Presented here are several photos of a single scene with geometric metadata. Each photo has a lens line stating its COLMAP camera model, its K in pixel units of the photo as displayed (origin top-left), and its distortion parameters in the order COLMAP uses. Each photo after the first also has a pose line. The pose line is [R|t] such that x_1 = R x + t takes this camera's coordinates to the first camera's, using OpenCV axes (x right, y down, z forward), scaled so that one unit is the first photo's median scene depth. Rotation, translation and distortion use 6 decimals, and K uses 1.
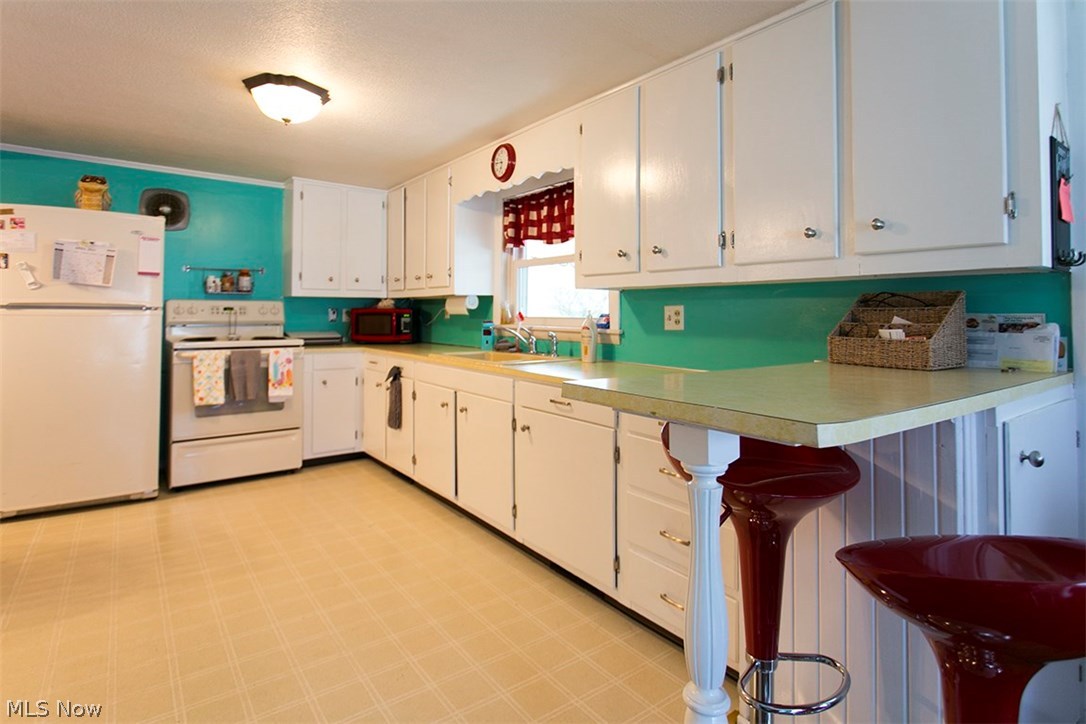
lens RADIAL K [[562.3, 0, 559.1], [0, 562.3, 306.5], [0, 0, 1]] dist [-0.003631, -0.000857]
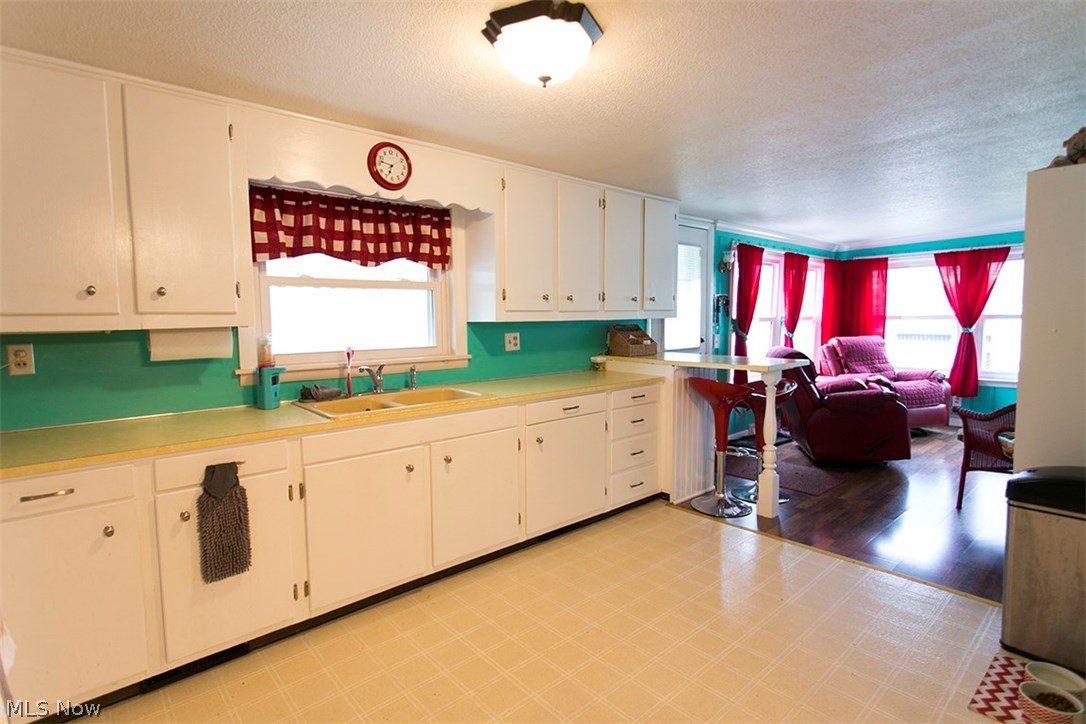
lens RADIAL K [[538.1, 0, 543.0], [0, 538.1, 362.0], [0, 0, 1]] dist [0.001983, 0.000675]
pose [[-0.065317, -0.091173, 0.993691, -0.847879], [-0.000337, 0.995819, 0.091346, -0.038752], [-0.997865, 0.005632, -0.065075, 0.763113]]
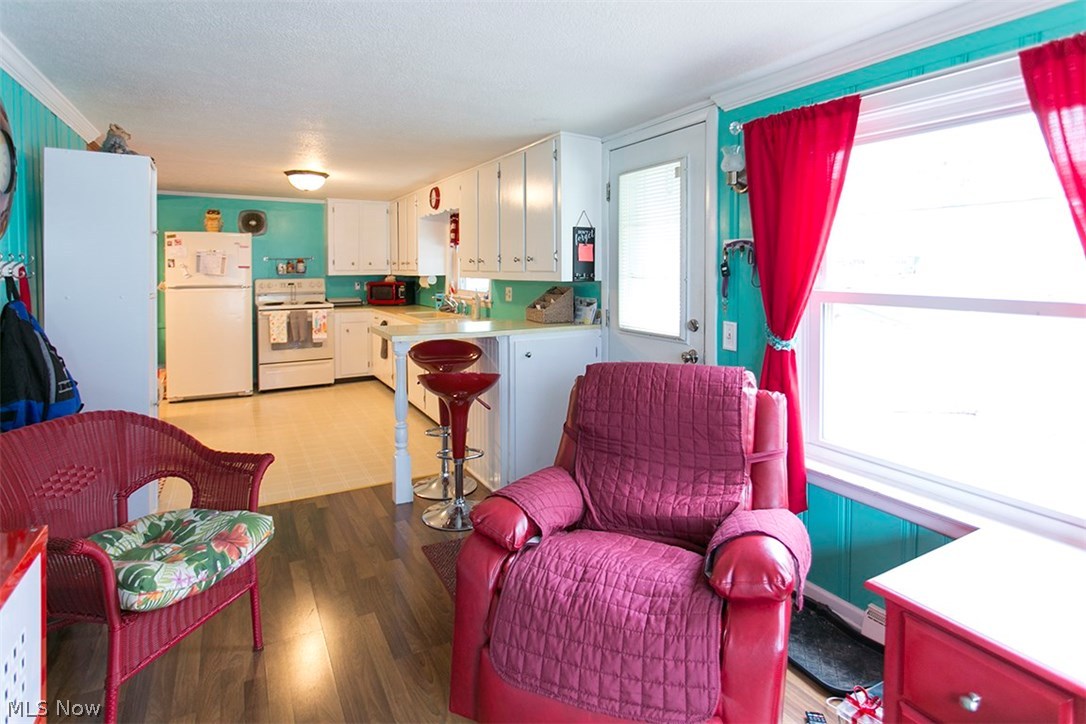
lens RADIAL K [[586.0, 0, 547.0], [0, 586.0, 280.2], [0, 0, 1]] dist [-0.001135, 0.000066]
pose [[0.986281, -0.006859, -0.164932, 0.468037], [0.012637, 0.999342, 0.034004, -0.063717], [0.164590, -0.035622, 0.985719, -0.602919]]
